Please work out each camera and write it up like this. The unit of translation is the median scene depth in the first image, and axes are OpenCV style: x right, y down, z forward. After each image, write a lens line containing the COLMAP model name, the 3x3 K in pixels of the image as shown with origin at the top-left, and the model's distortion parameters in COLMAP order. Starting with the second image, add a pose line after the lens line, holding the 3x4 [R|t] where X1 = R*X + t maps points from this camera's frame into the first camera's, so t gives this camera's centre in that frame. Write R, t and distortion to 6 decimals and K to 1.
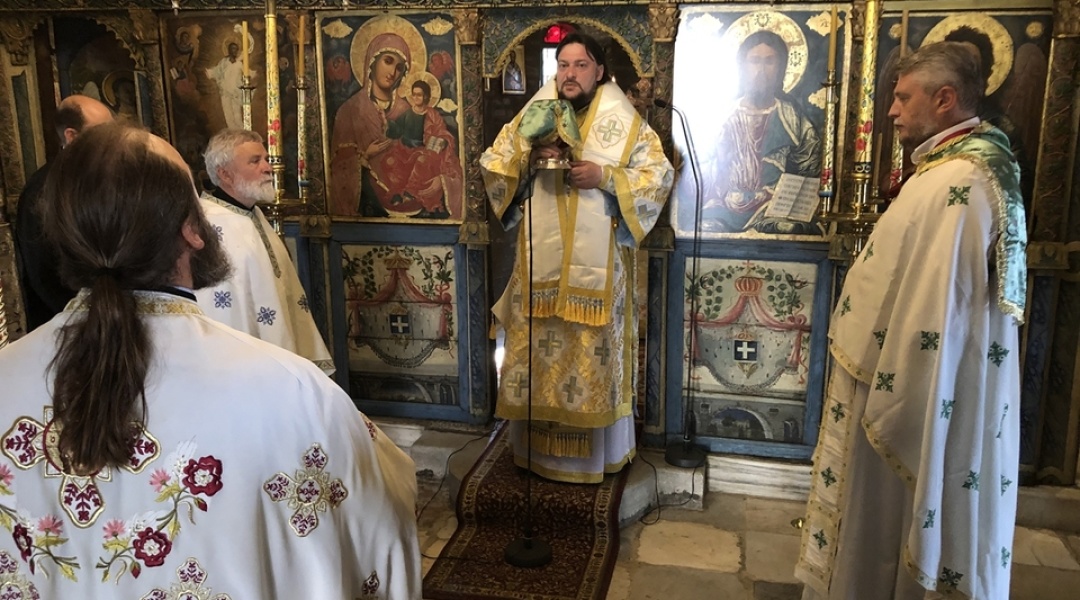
lens RADIAL K [[869.2, 0, 540.0], [0, 869.2, 300.0], [0, 0, 1]] dist [0.027445, -0.055873]
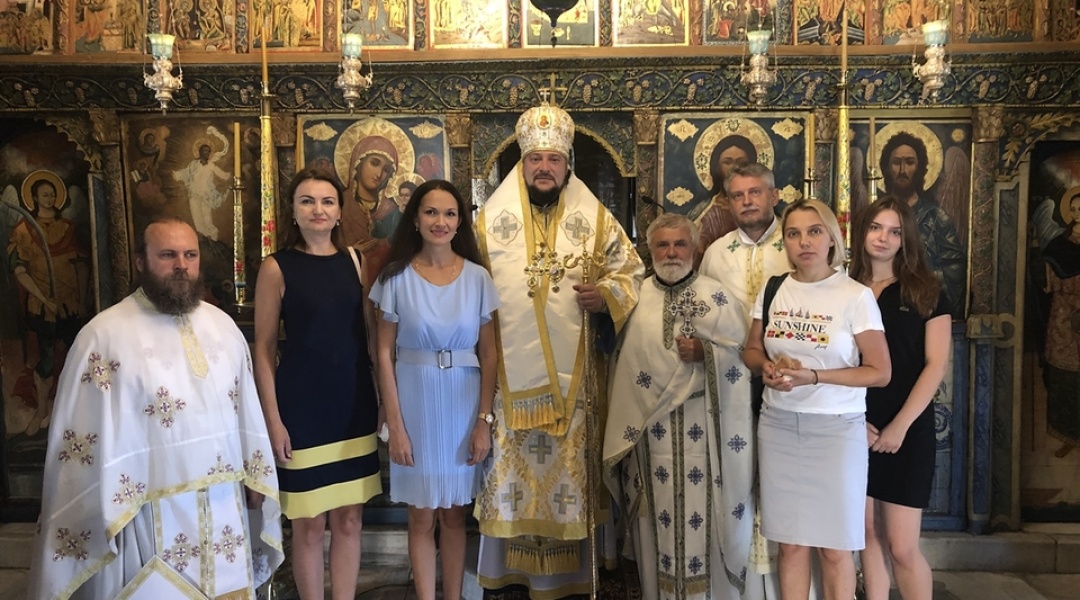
lens RADIAL K [[869.2, 0, 540.0], [0, 869.2, 300.0], [0, 0, 1]] dist [0.027445, -0.055873]
pose [[0.977438, -0.032659, 0.208683, -0.203222], [0.057939, 0.991535, -0.116198, 0.012952], [-0.203121, 0.125668, 0.971056, -0.002784]]
